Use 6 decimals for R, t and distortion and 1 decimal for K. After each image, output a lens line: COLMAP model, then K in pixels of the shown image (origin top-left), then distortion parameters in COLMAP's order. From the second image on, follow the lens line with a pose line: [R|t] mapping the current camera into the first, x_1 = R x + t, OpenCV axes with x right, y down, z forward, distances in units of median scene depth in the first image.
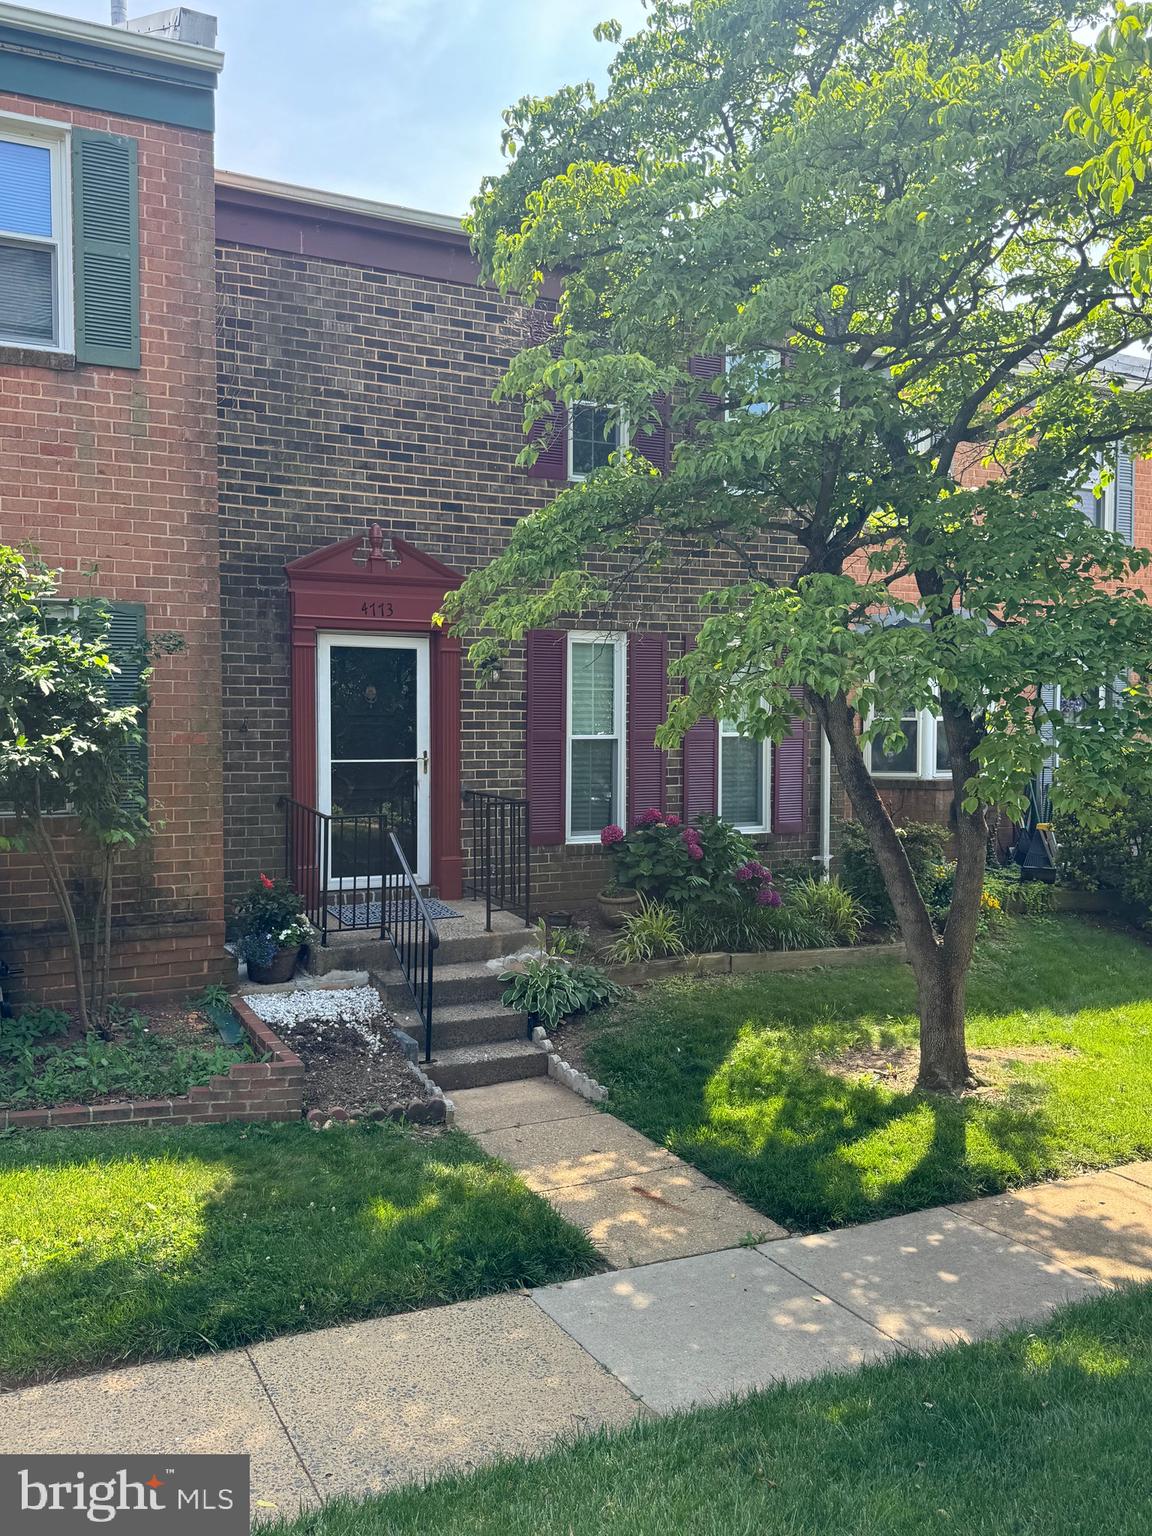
lens RADIAL K [[1279.2, 0, 574.9], [0, 1279.2, 771.1], [0, 0, 1]] dist [0.121629, -0.214148]
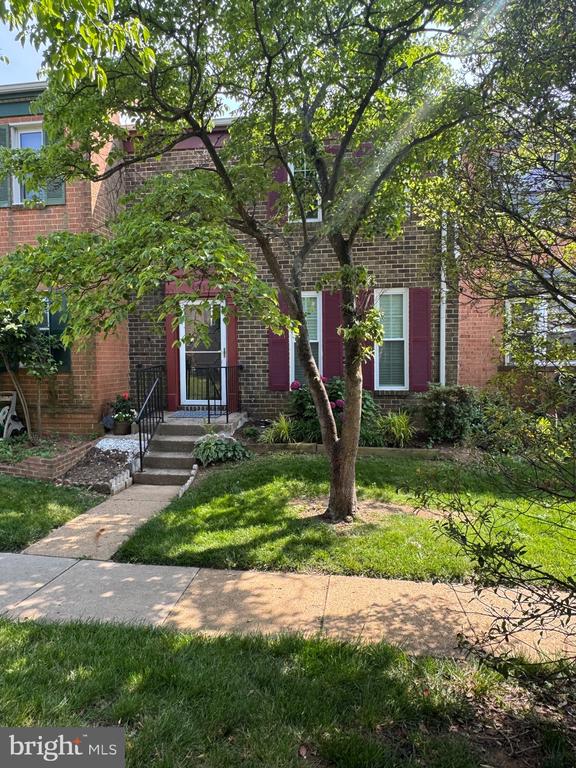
lens RADIAL K [[512.3, 0, 288.0], [0, 512.3, 384.0], [0, 0, 1]] dist [-0.003690, 0.001261]
pose [[0.808706, 0.017128, -0.587963, 0.763866], [-0.016589, 0.999842, 0.006309, 0.061278], [0.587979, 0.004652, 0.808863, 0.452675]]
